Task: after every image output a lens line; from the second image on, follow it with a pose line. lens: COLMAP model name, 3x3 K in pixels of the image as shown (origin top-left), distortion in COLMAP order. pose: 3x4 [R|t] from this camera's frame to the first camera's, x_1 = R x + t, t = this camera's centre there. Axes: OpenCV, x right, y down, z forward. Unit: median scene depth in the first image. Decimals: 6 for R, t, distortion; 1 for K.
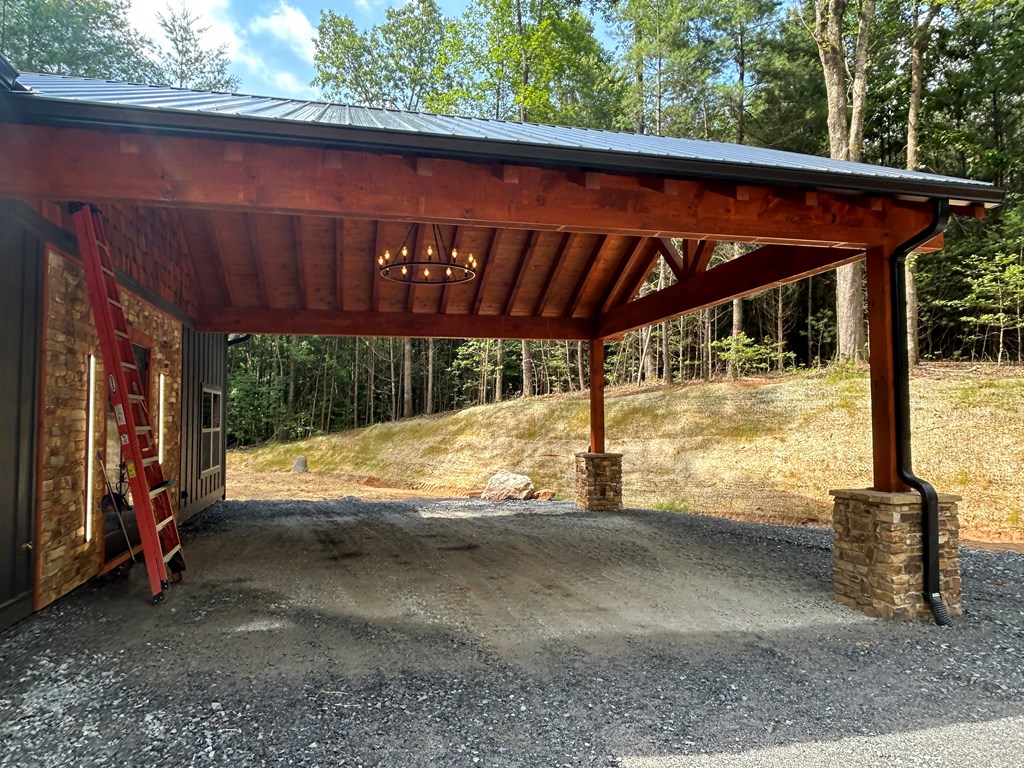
lens RADIAL K [[668.7, 0, 518.6], [0, 668.7, 383.9], [0, 0, 1]] dist [-0.002688, 0.000009]
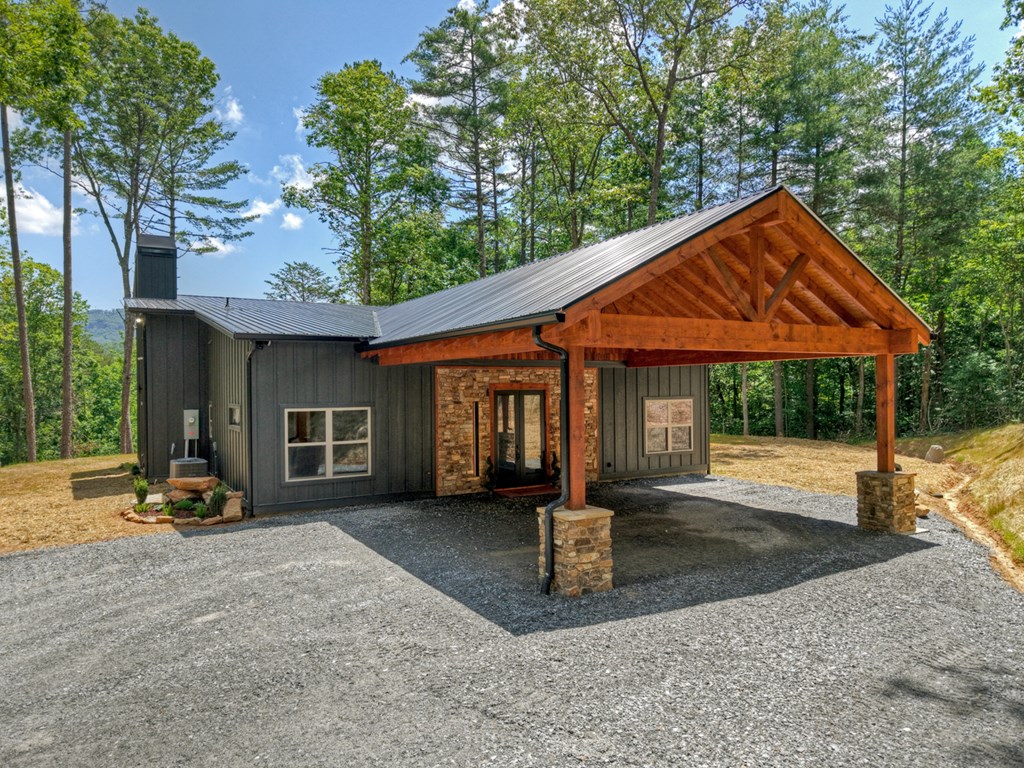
lens RADIAL K [[713.8, 0, 520.1], [0, 713.8, 386.1], [0, 0, 1]] dist [0.016564, -0.011420]
pose [[0.284934, 0.004801, -0.958535, 1.392689], [0.058551, 0.998033, 0.022404, -0.108440], [0.956757, -0.062507, 0.284092, 0.298240]]
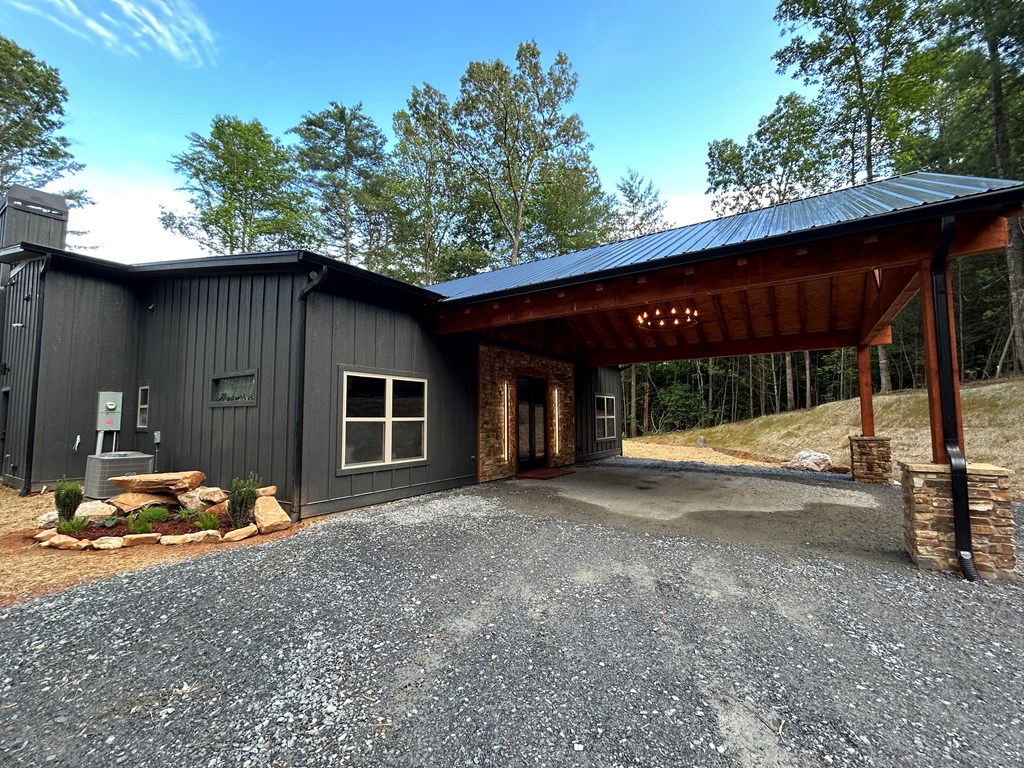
lens RADIAL K [[457.8, 0, 518.4], [0, 457.8, 376.9], [0, 0, 1]] dist [-0.001948, 0.001751]
pose [[0.677042, -0.064337, -0.733127, 0.444357], [0.042311, 0.997927, -0.048501, 0.010280], [0.734727, 0.001818, 0.678360, -0.070219]]
